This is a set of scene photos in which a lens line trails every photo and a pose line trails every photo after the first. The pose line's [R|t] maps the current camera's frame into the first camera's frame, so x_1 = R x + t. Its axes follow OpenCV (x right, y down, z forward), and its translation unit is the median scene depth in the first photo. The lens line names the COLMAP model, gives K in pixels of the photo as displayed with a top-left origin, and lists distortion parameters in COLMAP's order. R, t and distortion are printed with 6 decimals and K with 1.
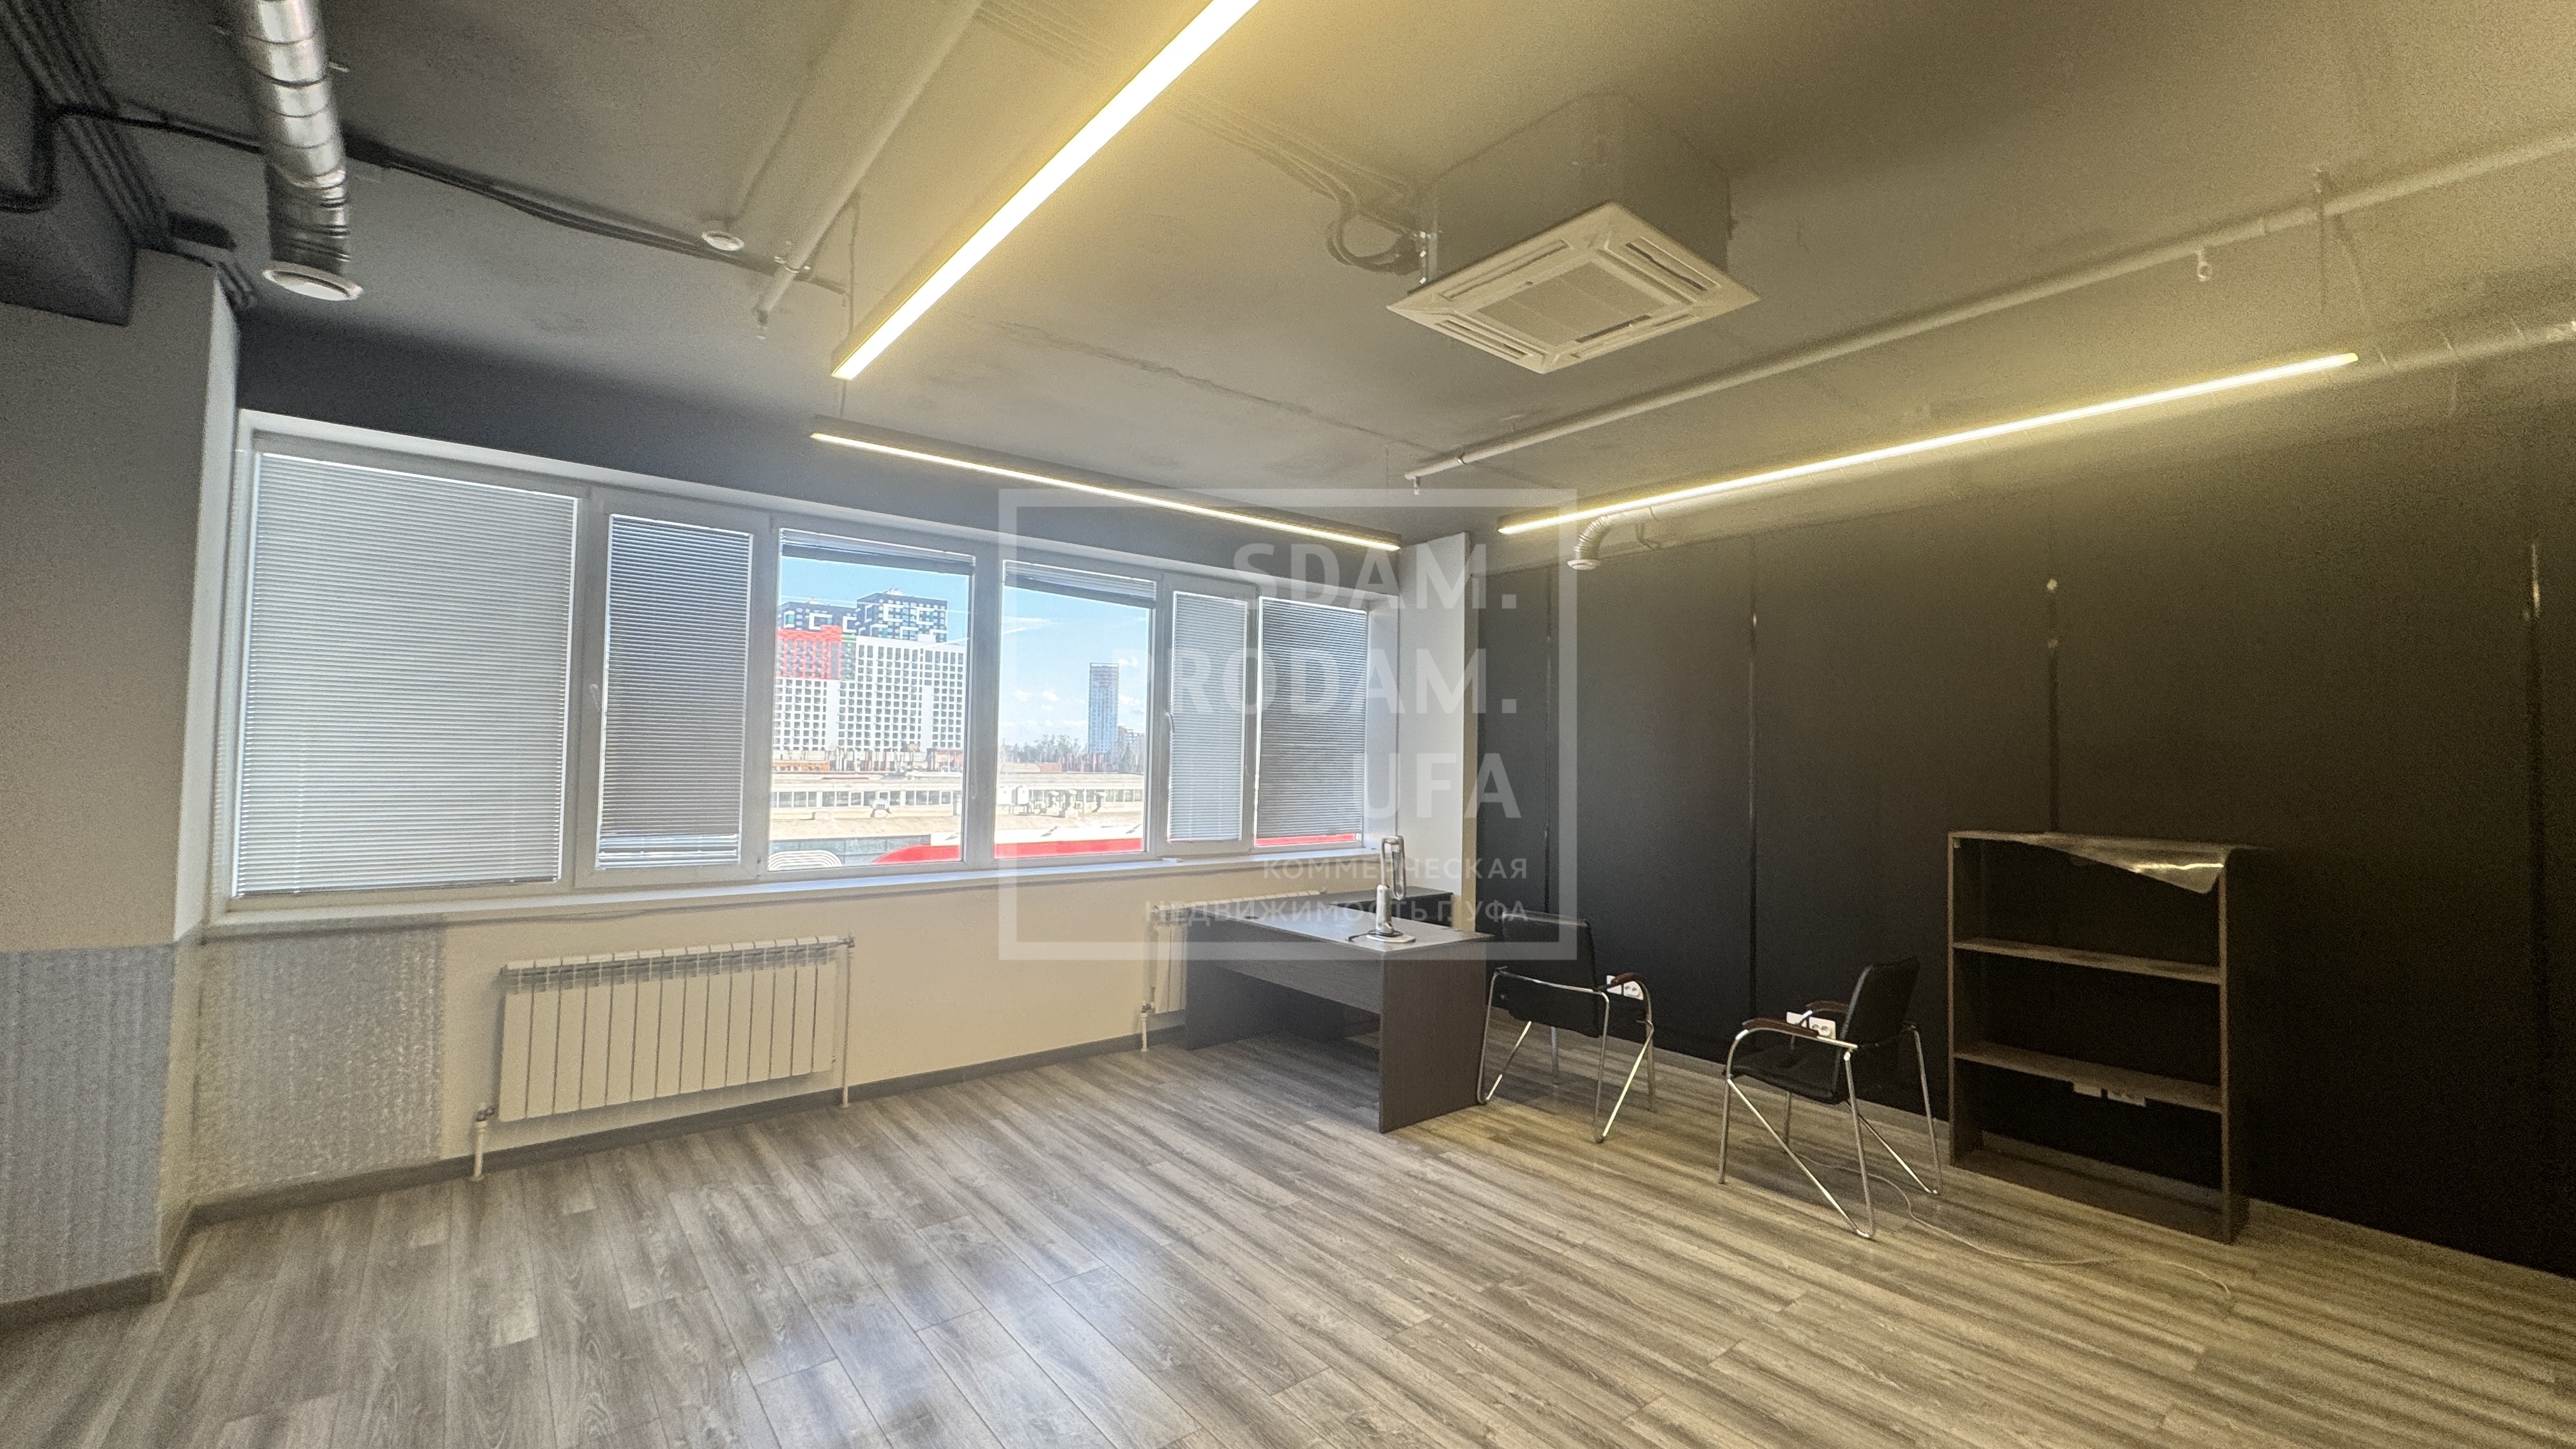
lens RADIAL K [[1021.3, 0, 1286.6], [0, 1021.3, 715.5], [0, 0, 1]] dist [-0.001754, 0.000353]
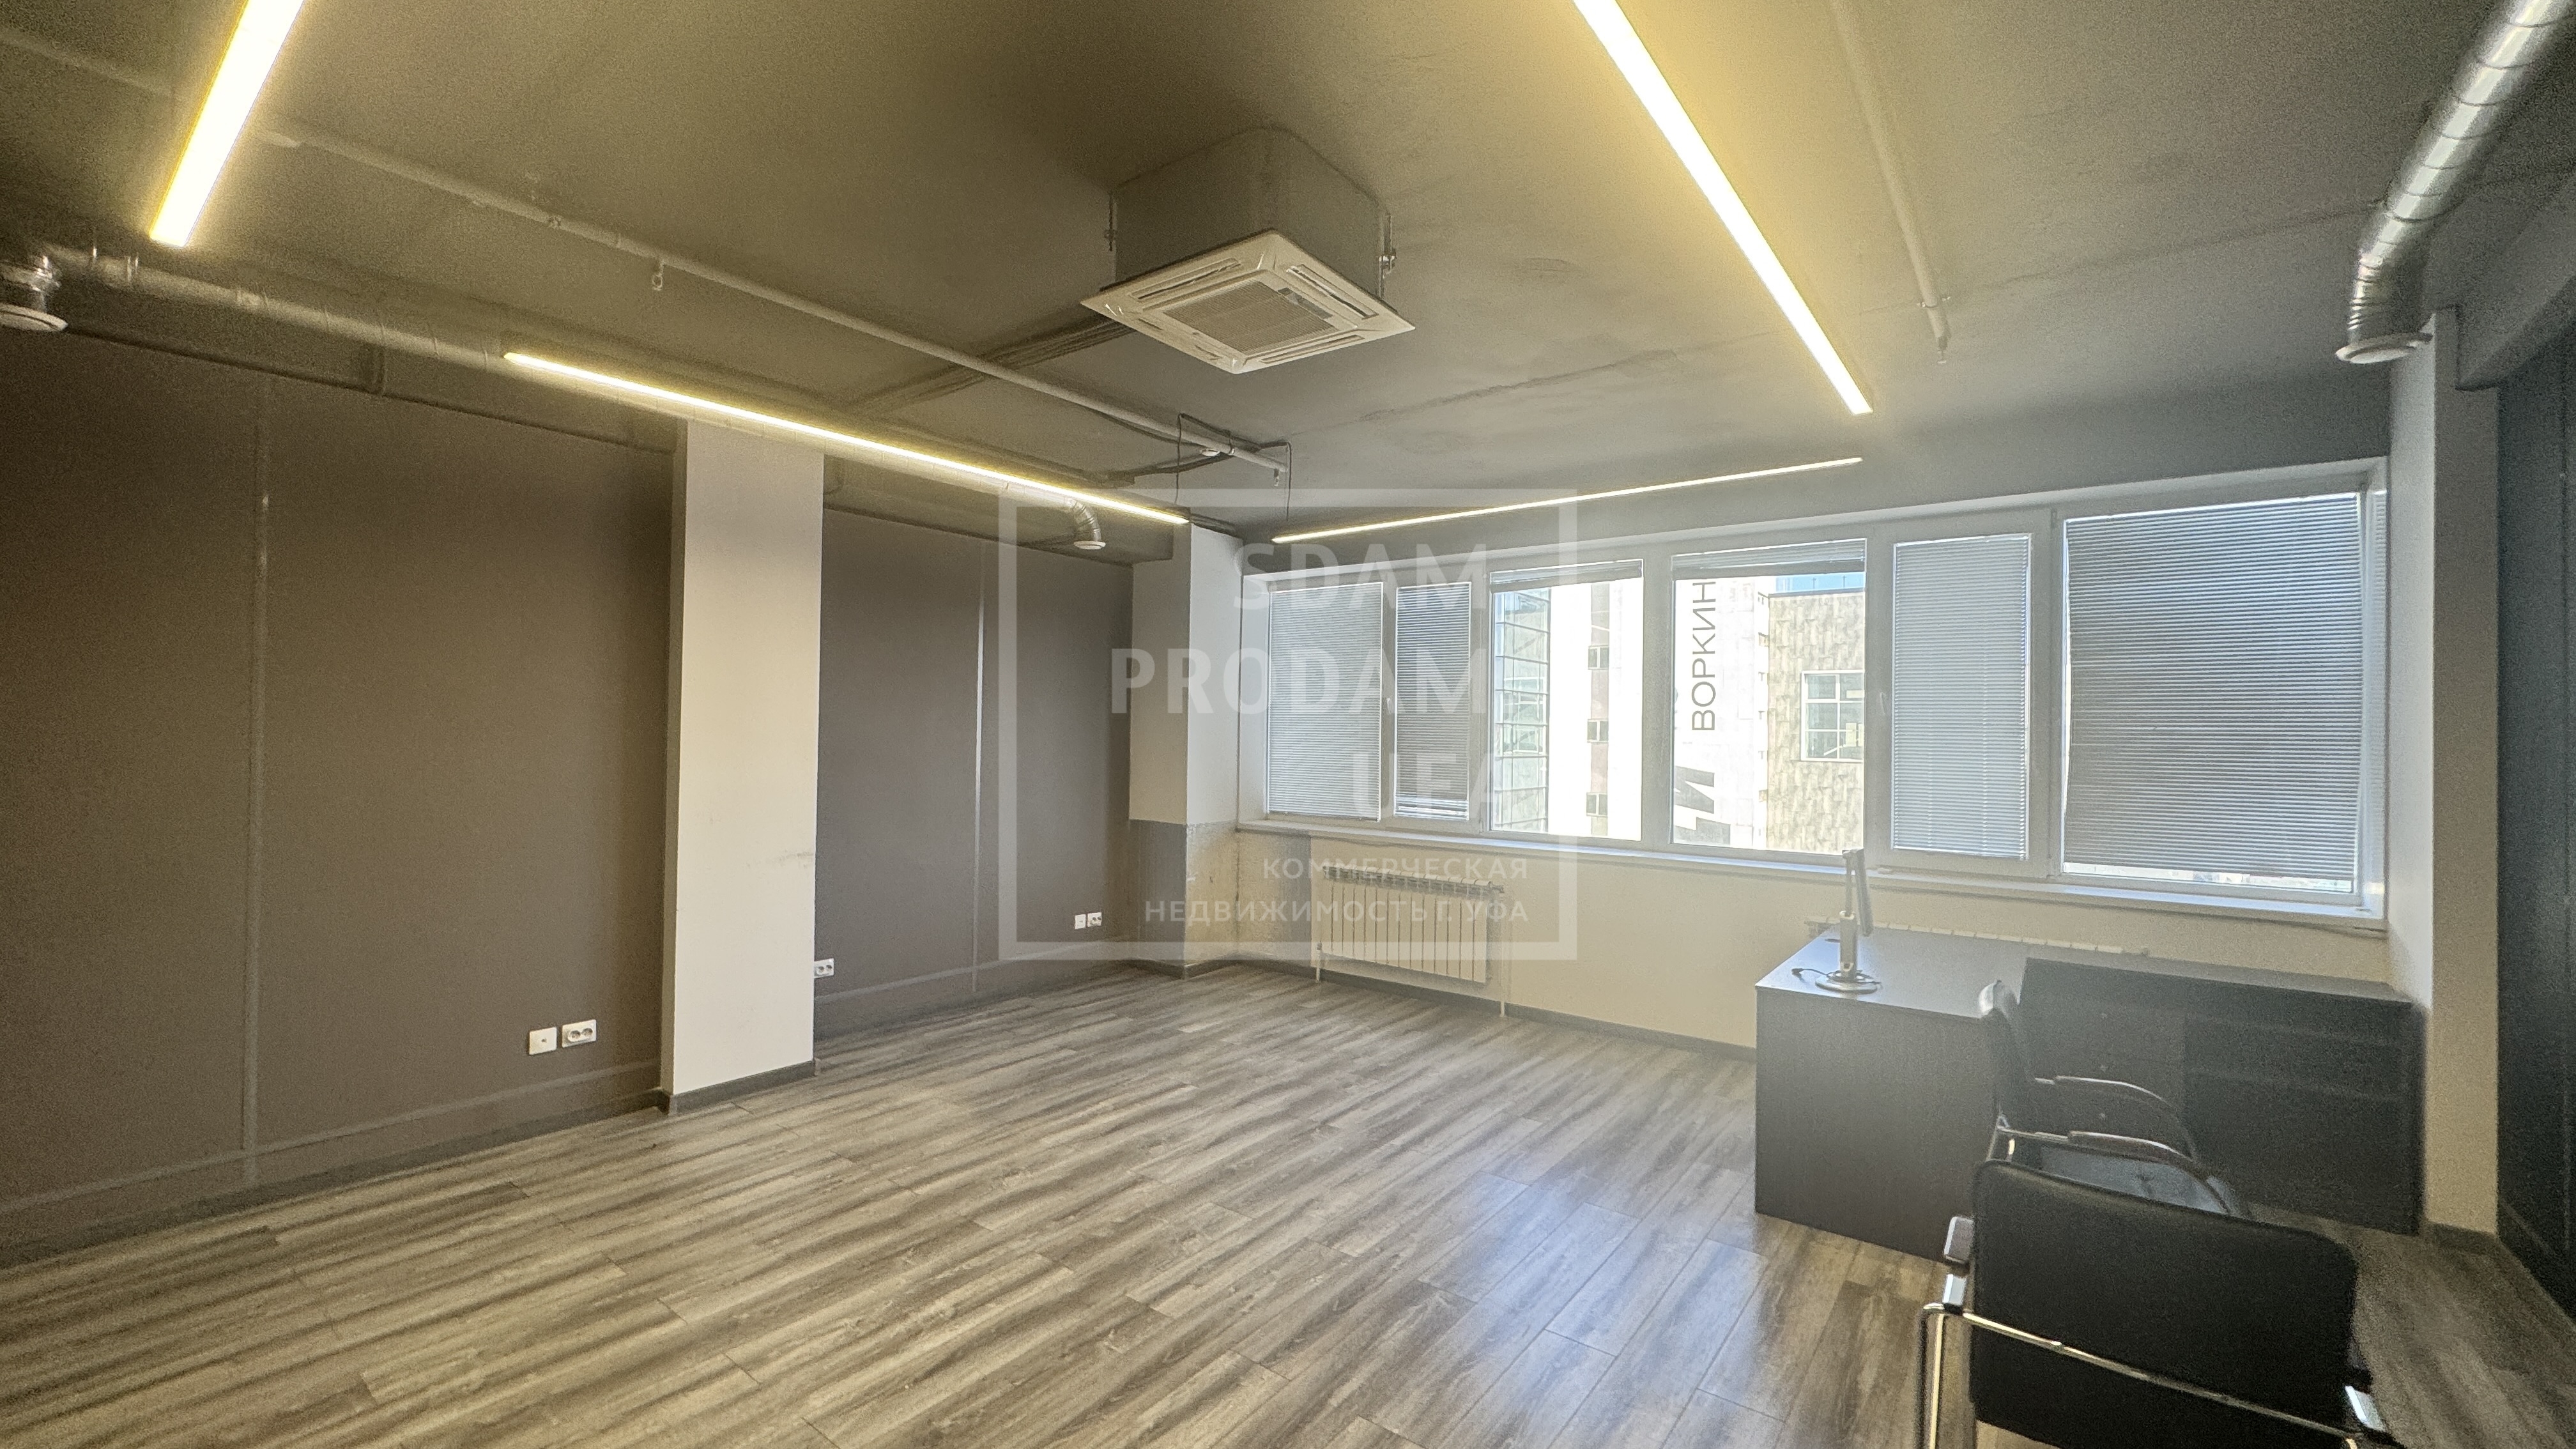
lens RADIAL K [[1021.3, 0, 1283.8], [0, 1021.3, 748.1], [0, 0, 1]] dist [-0.001754, 0.000353]
pose [[0.236318, 0.007069, -0.971650, 0.986100], [0.036880, 0.999188, 0.016239, 0.017197], [0.970976, -0.039672, 0.235866, 0.572312]]
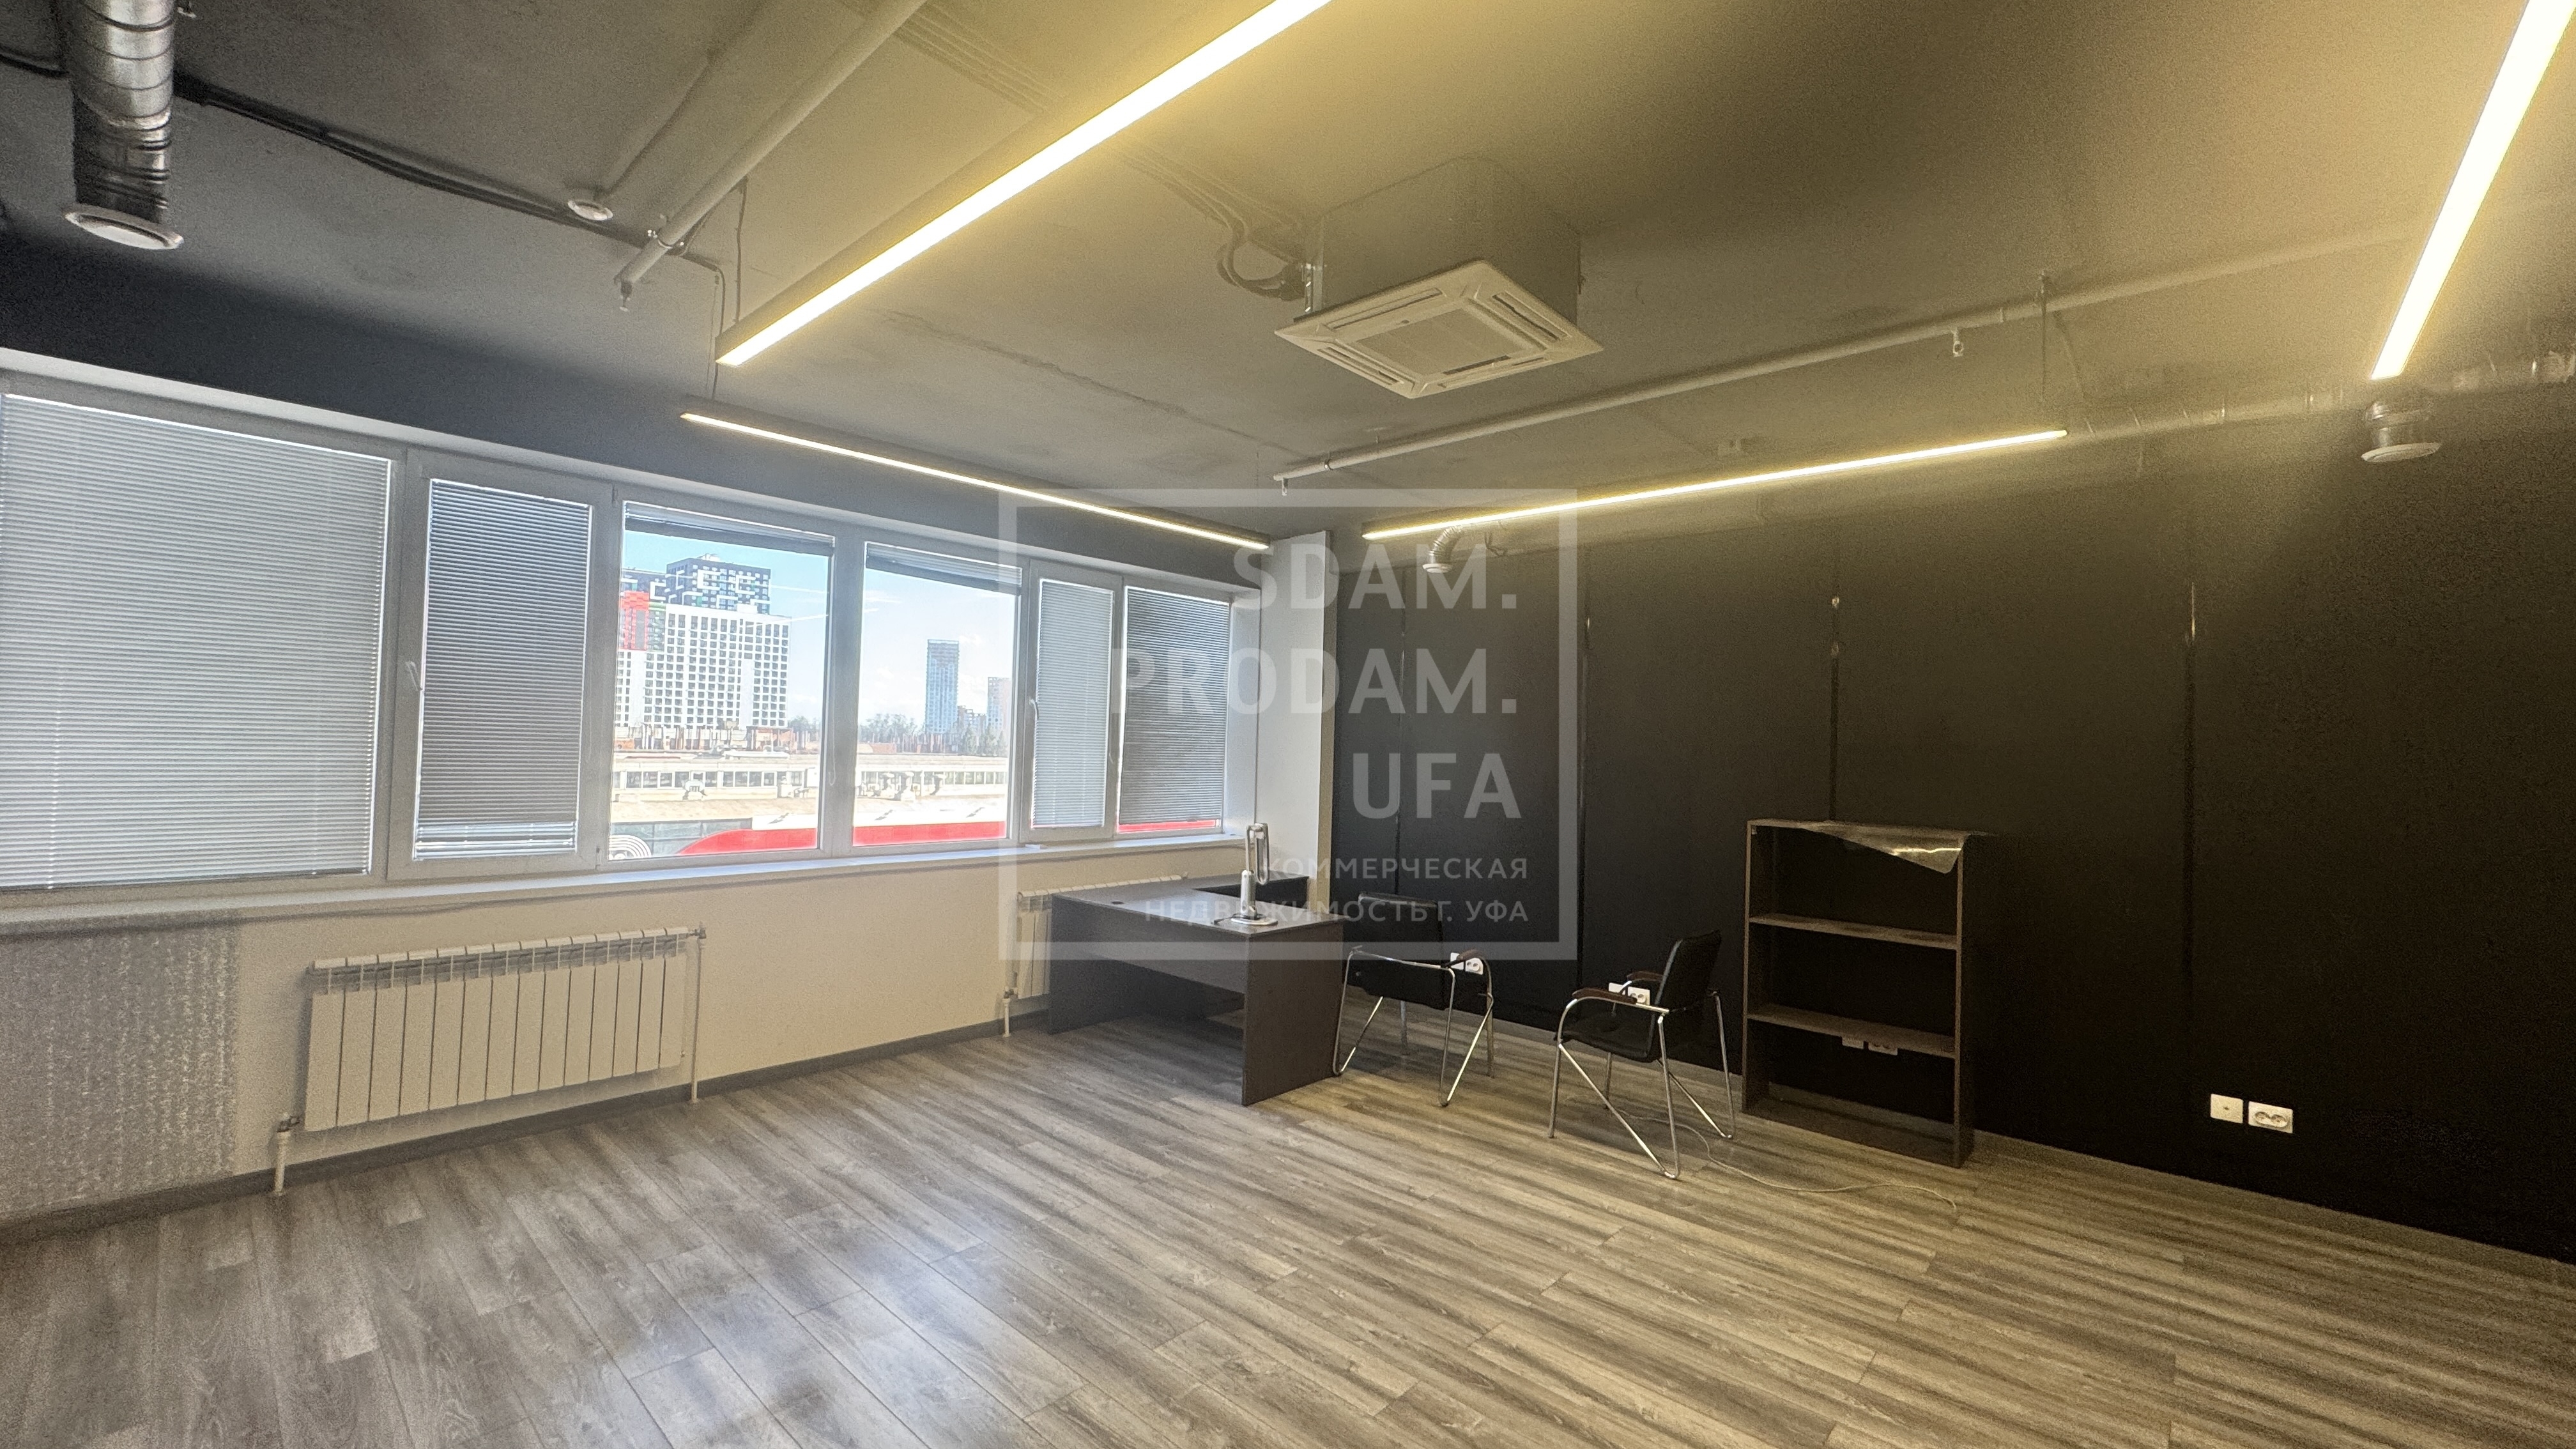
lens RADIAL K [[1021.3, 0, 1286.8], [0, 1021.3, 712.0], [0, 0, 1]] dist [-0.001754, 0.000353]
pose [[0.988688, 0.015905, 0.149144, -0.033339], [-0.017852, 0.999772, 0.011724, -0.012376], [-0.148924, -0.014254, 0.988746, -0.050841]]
